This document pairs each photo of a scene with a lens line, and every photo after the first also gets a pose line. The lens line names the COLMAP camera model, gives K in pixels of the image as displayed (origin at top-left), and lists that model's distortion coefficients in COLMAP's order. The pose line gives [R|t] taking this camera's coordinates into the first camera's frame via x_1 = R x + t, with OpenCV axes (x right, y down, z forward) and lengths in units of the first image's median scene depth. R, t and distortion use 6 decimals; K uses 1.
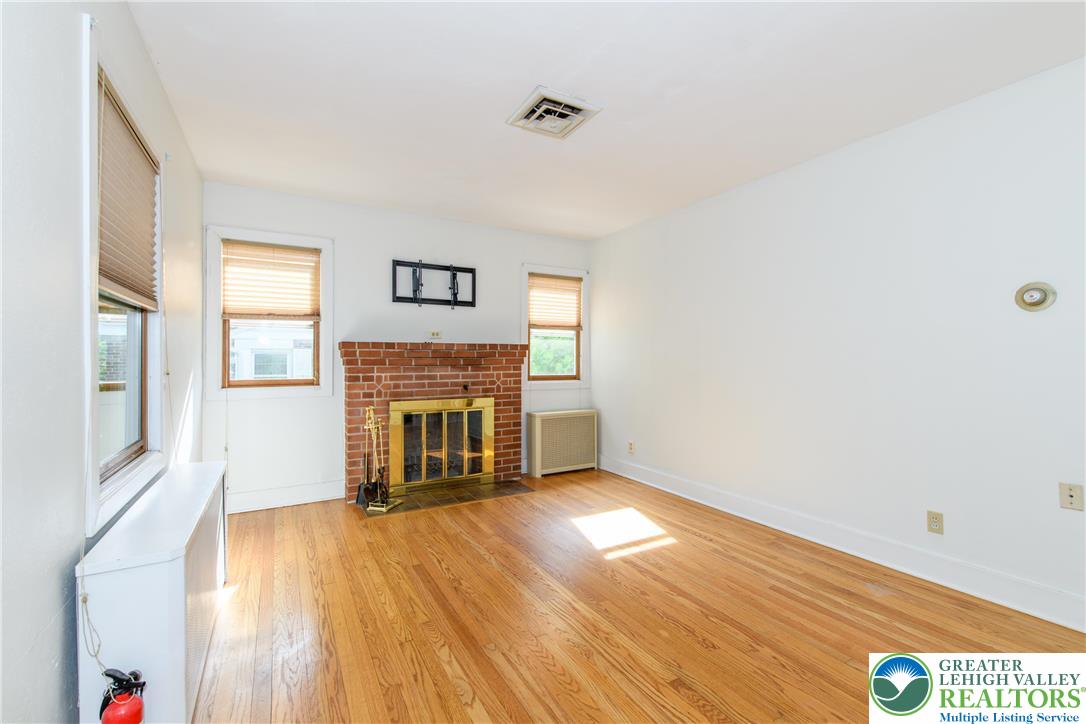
lens RADIAL K [[464.3, 0, 545.3], [0, 464.3, 359.1], [0, 0, 1]] dist [0.001702, -0.000318]
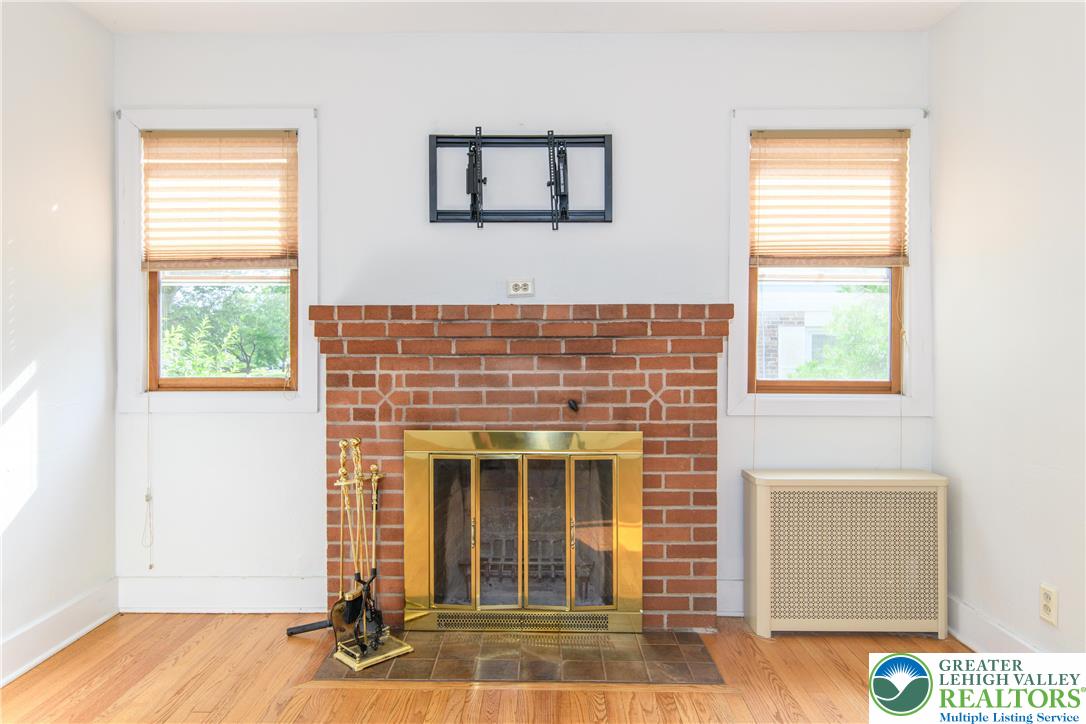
lens RADIAL K [[716.5, 0, 532.4], [0, 716.5, 345.6], [0, 0, 1]] dist [0.003131, 0.000092]
pose [[0.858646, 0.002285, -0.512564, 0.150289], [0.000392, 0.999987, 0.005114, 0.001217], [0.512569, -0.004592, 0.858634, 0.424213]]
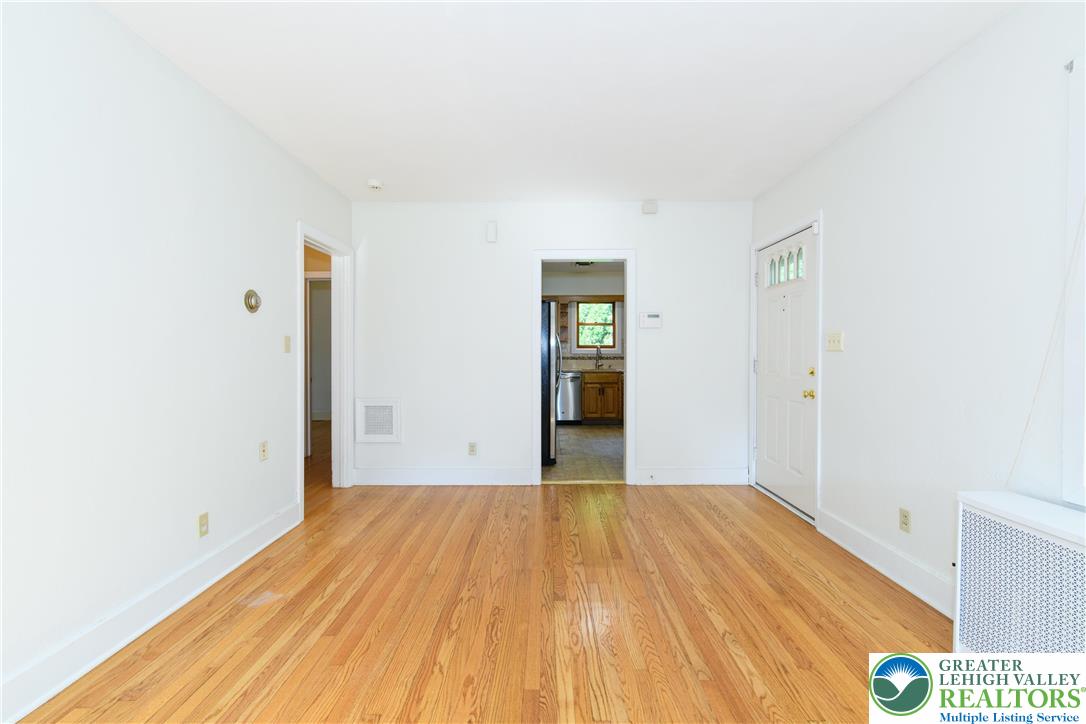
lens RADIAL K [[464.3, 0, 544.6], [0, 464.3, 356.7], [0, 0, 1]] dist [0.001702, -0.000318]
pose [[-0.865898, -0.005839, 0.500187, -0.139426], [-0.001427, 0.999957, 0.009202, 0.001151], [-0.500219, 0.007254, -0.865868, 0.902927]]
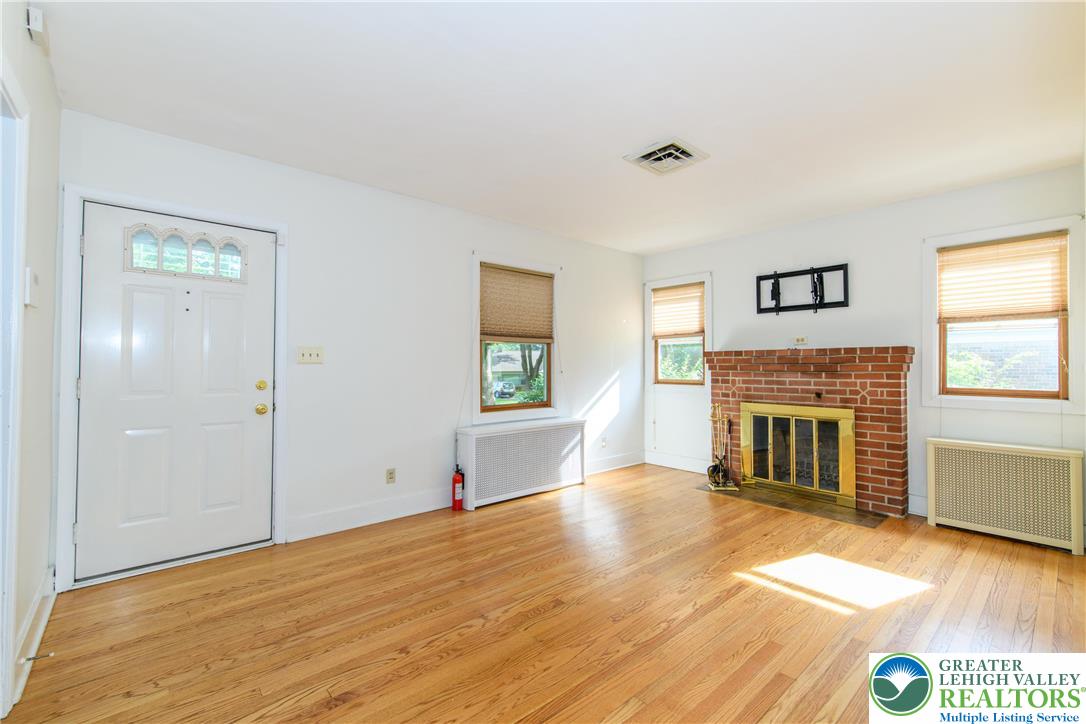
lens RADIAL K [[464.3, 0, 546.2], [0, 464.3, 359.5], [0, 0, 1]] dist [0.001702, -0.000318]
pose [[0.198332, -0.013311, -0.980045, 0.680360], [-0.000289, 0.999907, -0.013639, 0.001641], [0.980135, 0.002988, 0.198309, 0.290366]]
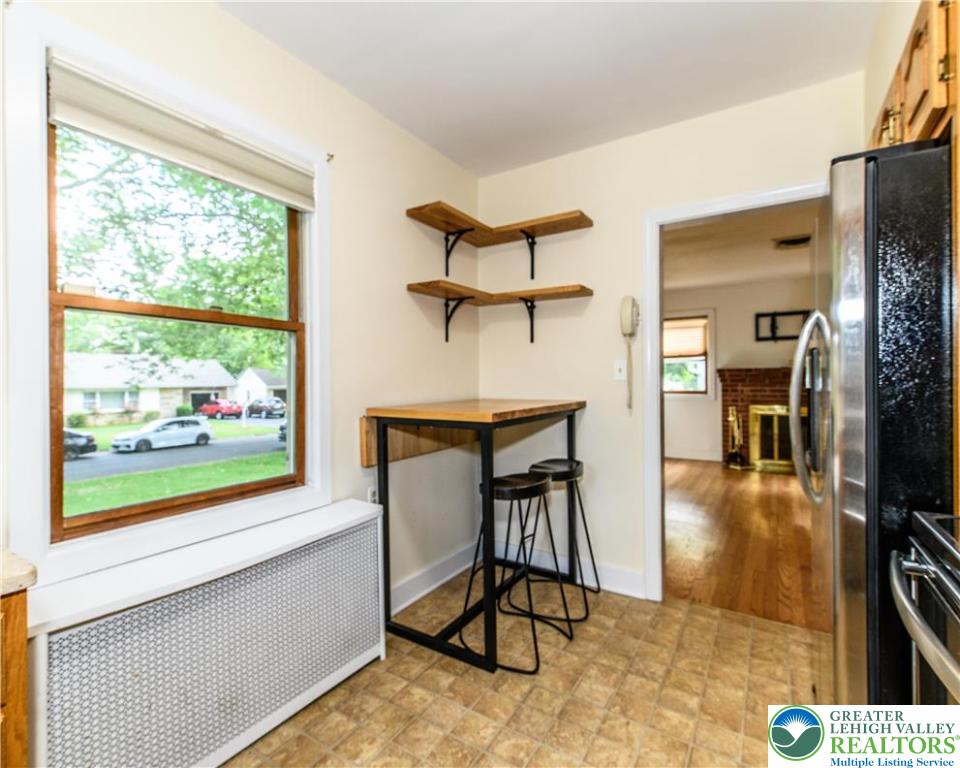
lens RADIAL K [[454.1, 0, 476.4], [0, 454.1, 385.0], [0, 0, 1]] dist [0.004916, 0.000321]
pose [[0.446294, 0.001909, -0.894884, 0.617339], [0.001465, 0.999995, 0.002864, 0.015170], [0.894885, -0.002589, 0.446289, -0.506185]]
